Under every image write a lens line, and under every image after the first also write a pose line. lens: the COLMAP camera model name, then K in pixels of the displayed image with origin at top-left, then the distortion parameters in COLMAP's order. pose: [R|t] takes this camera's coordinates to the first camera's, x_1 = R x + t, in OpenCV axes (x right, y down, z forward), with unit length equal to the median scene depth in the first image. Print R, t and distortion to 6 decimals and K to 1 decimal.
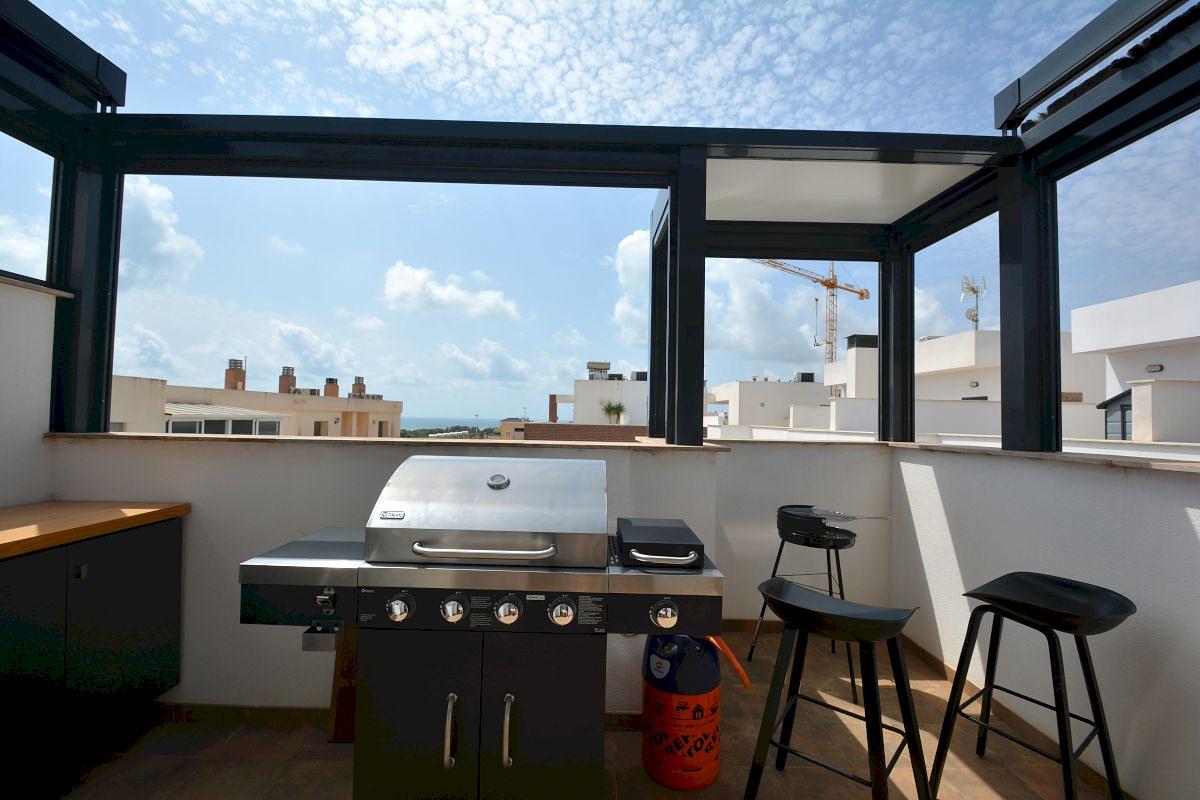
lens RADIAL K [[535.5, 0, 594.0], [0, 535.5, 400.2], [0, 0, 1]] dist [-0.000447, 0.000915]
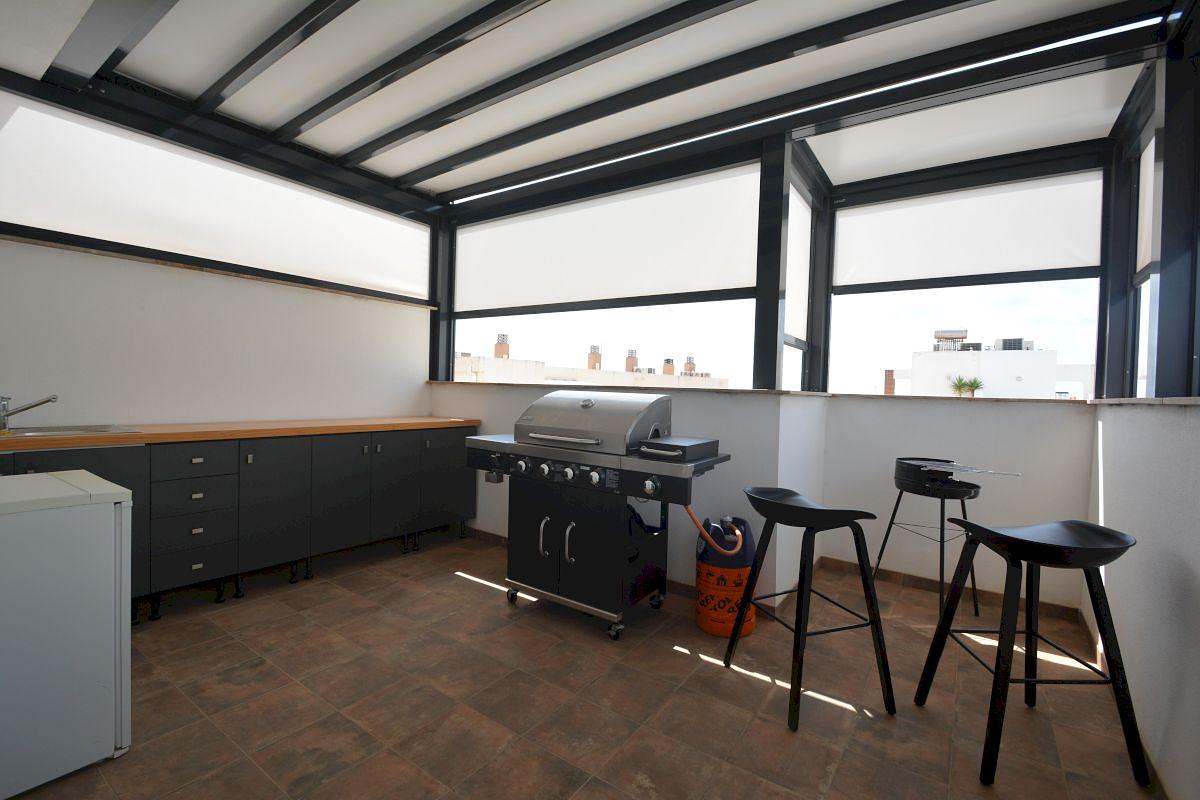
lens RADIAL K [[535.5, 0, 589.2], [0, 535.5, 404.3], [0, 0, 1]] dist [-0.000447, 0.000915]
pose [[0.806329, 0.020999, -0.591094, 0.057417], [0.005845, 0.999038, 0.043465, 0.006358], [0.591438, -0.038502, 0.805431, -0.021345]]
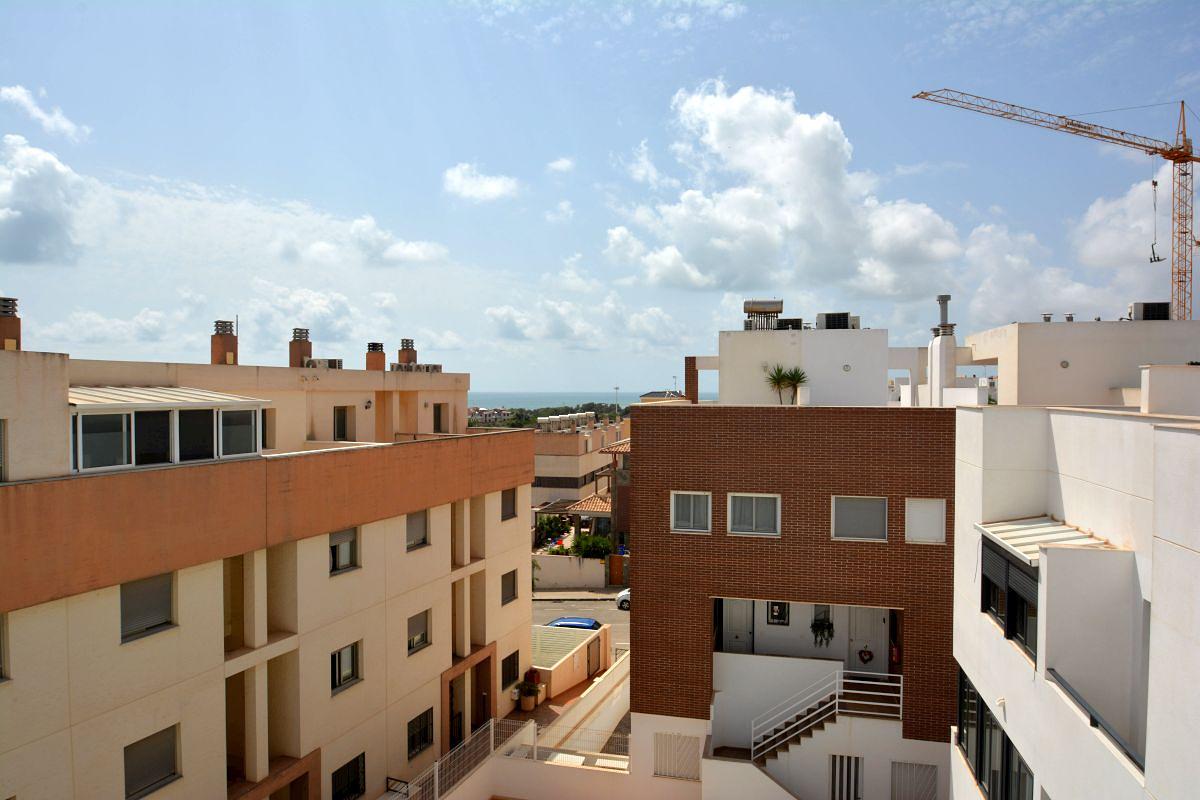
lens RADIAL K [[742.7, 0, 599.5], [0, 742.7, 399.4], [0, 0, 1]] dist [-0.032123, 0.004310]
pose [[0.969742, -0.016003, -0.243605, 0.035852], [0.027209, 0.998717, 0.042706, -0.000825], [0.242609, -0.048043, 0.968934, 0.157112]]
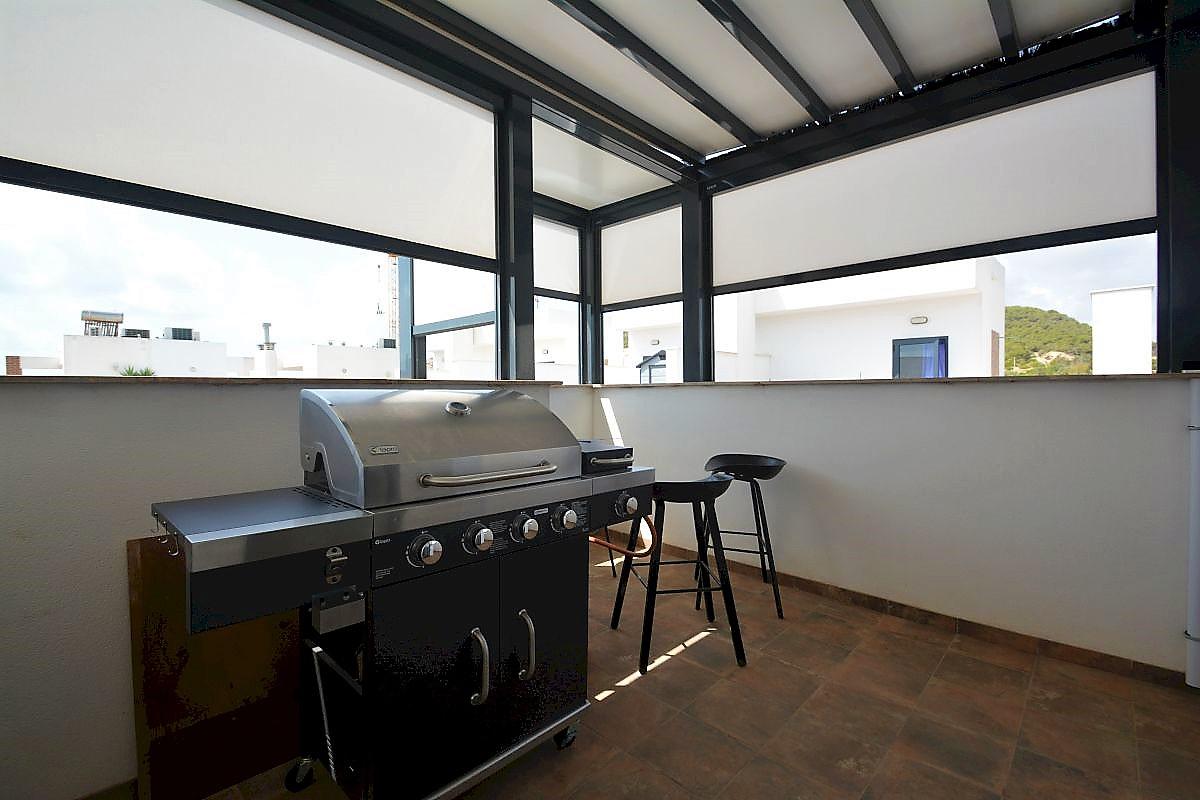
lens RADIAL K [[535.5, 0, 597.3], [0, 535.5, 405.8], [0, 0, 1]] dist [-0.000447, 0.000915]
pose [[0.700062, -0.046422, 0.712571, -0.049179], [-0.002112, 0.997746, 0.067075, 0.006282], [-0.714079, -0.048462, 0.698386, 0.013840]]
